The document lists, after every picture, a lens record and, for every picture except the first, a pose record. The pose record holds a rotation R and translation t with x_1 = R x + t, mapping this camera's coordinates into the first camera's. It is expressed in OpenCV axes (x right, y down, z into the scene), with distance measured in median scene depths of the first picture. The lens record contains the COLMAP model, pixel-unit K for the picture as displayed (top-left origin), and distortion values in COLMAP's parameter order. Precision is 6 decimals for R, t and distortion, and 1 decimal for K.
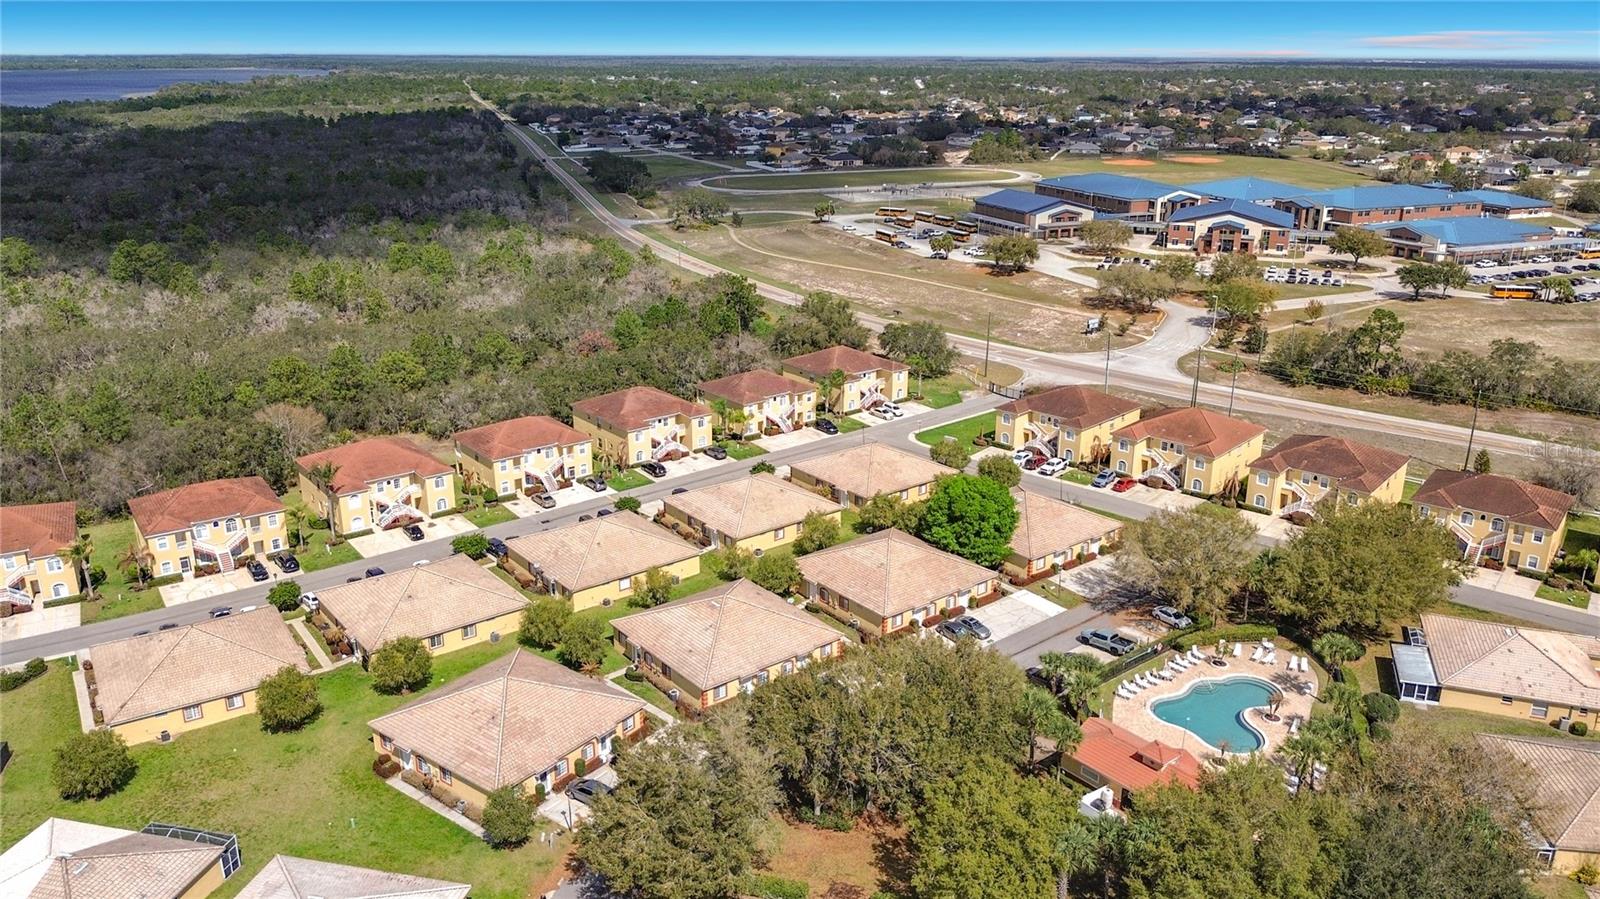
lens RADIAL K [[1192.4, 0, 801.8], [0, 1192.4, 448.7], [0, 0, 1]] dist [0.040526, -0.062869]
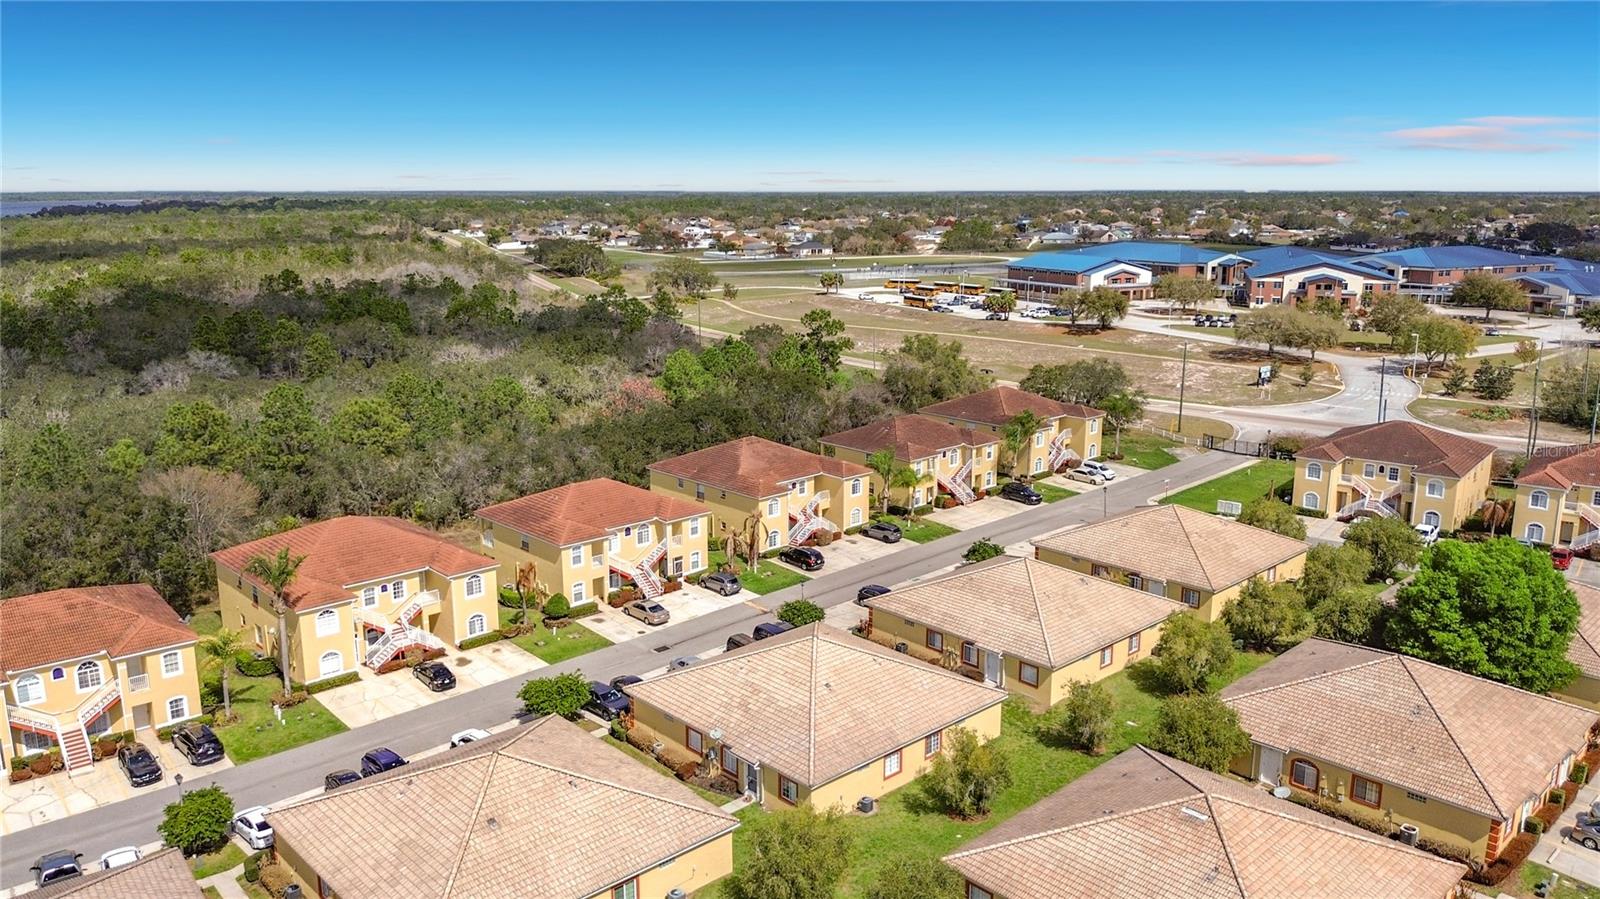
lens RADIAL K [[1192.4, 0, 801.8], [0, 1192.4, 447.3], [0, 0, 1]] dist [0.040526, -0.062869]
pose [[0.996528, -0.021297, 0.080491, -0.181698], [0.029754, 0.993988, -0.105373, 0.026103], [-0.077763, 0.107402, 0.991170, 0.394101]]
